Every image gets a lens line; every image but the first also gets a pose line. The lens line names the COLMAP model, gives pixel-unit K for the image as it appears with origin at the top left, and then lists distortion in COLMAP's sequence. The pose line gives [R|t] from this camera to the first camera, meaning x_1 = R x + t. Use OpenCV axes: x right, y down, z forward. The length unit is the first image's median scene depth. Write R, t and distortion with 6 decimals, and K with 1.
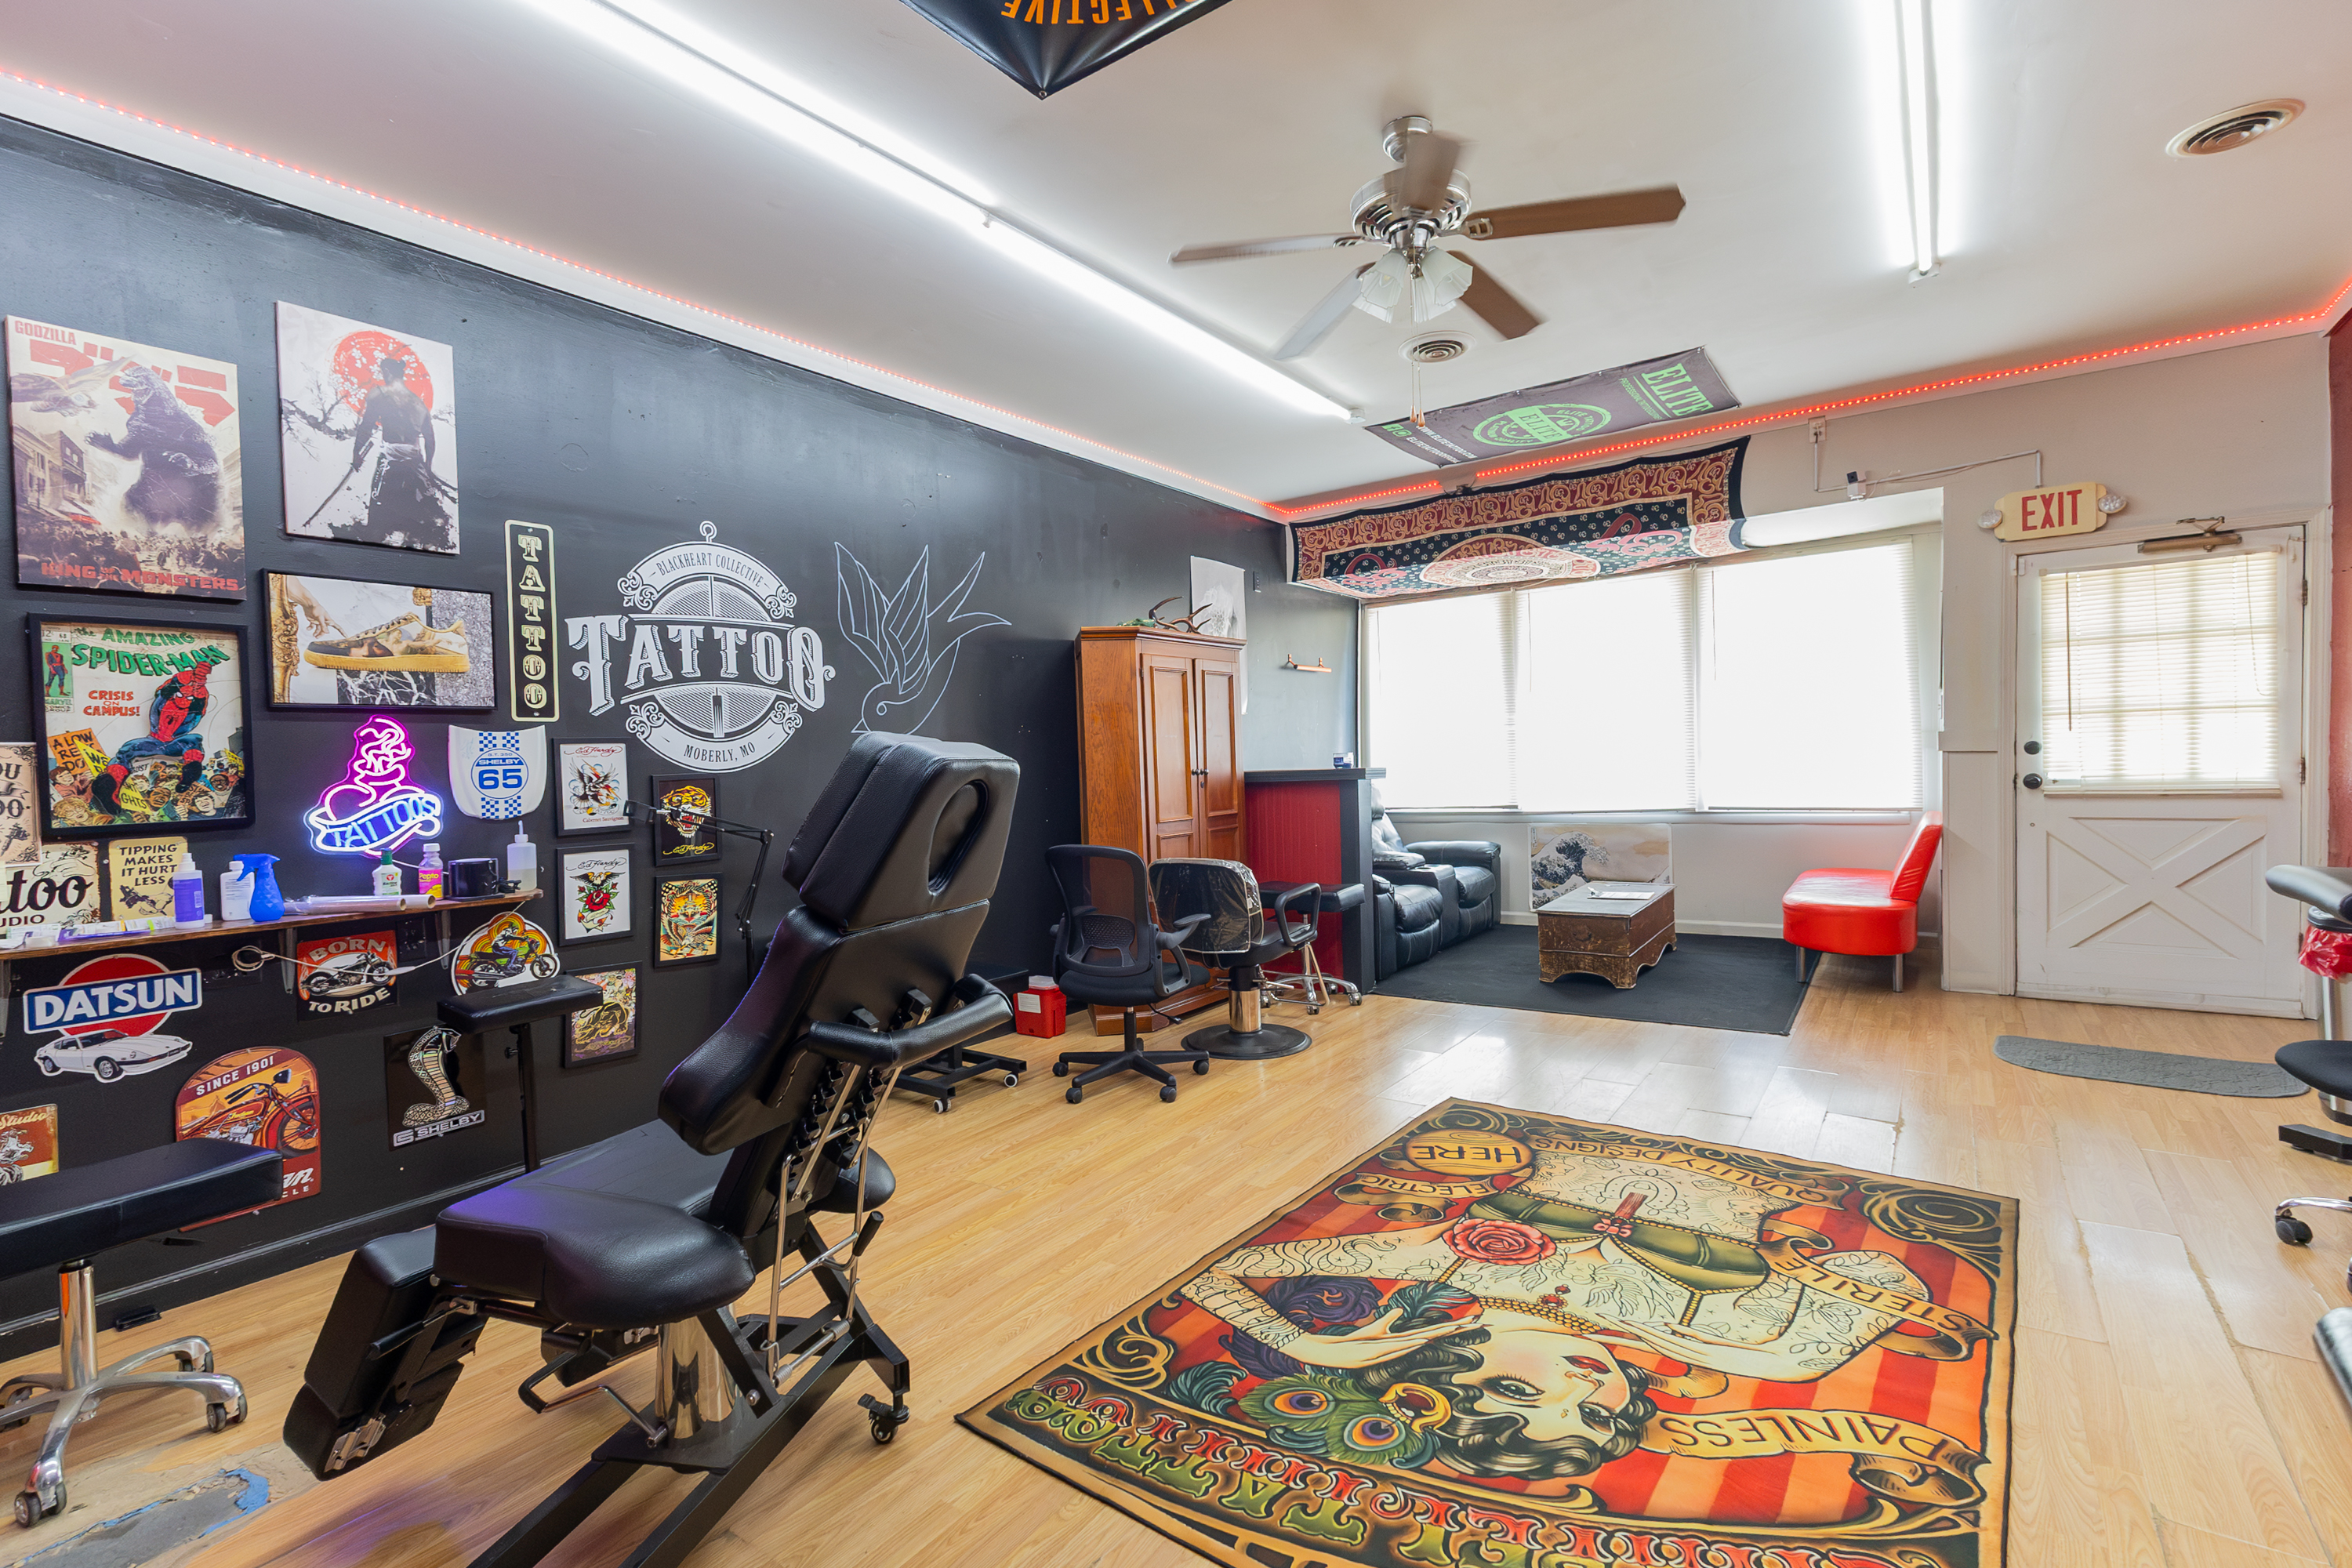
lens RADIAL K [[1060.9, 0, 1176.0], [0, 1060.9, 784.0], [0, 0, 1]] dist [0.028328, -0.008885]
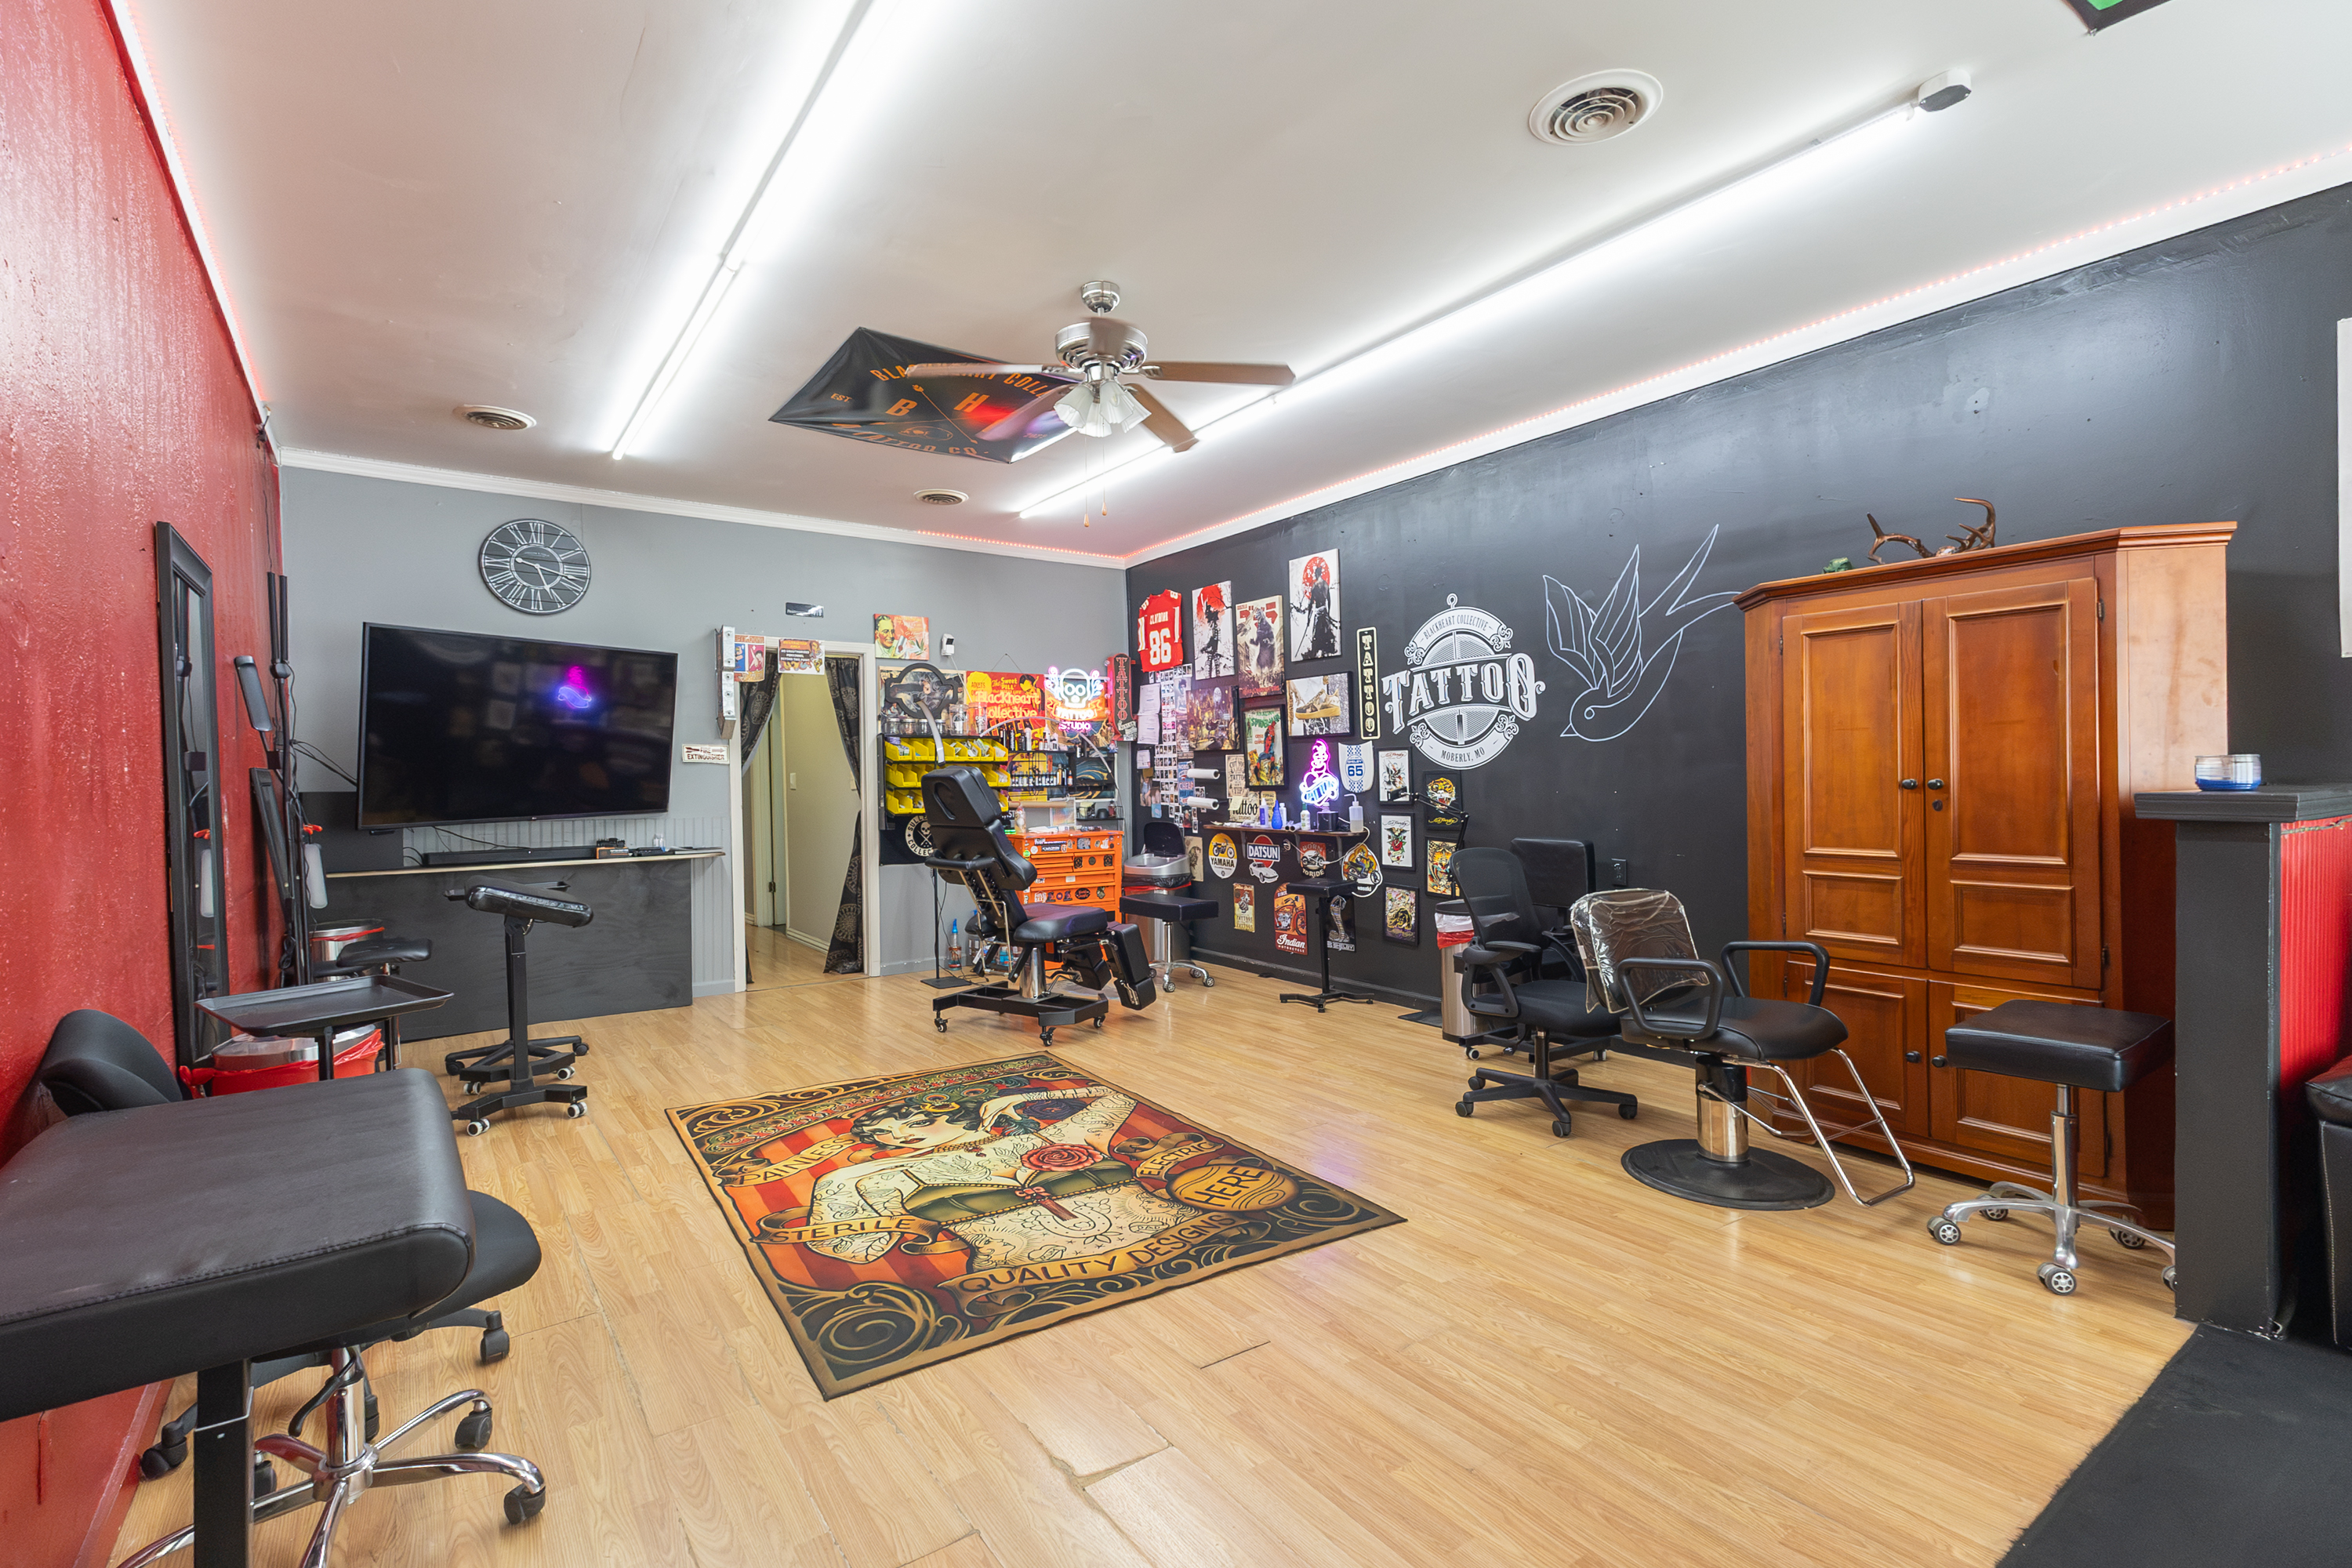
lens RADIAL K [[1082.8, 0, 1176.0], [0, 1082.8, 784.0], [0, 0, 1]] dist [0.002131, -0.000074]
pose [[-0.322670, 0.042790, -0.945544, 1.301056], [0.001474, 0.998999, 0.044706, -0.069240], [0.946510, 0.013032, -0.322410, 1.367590]]
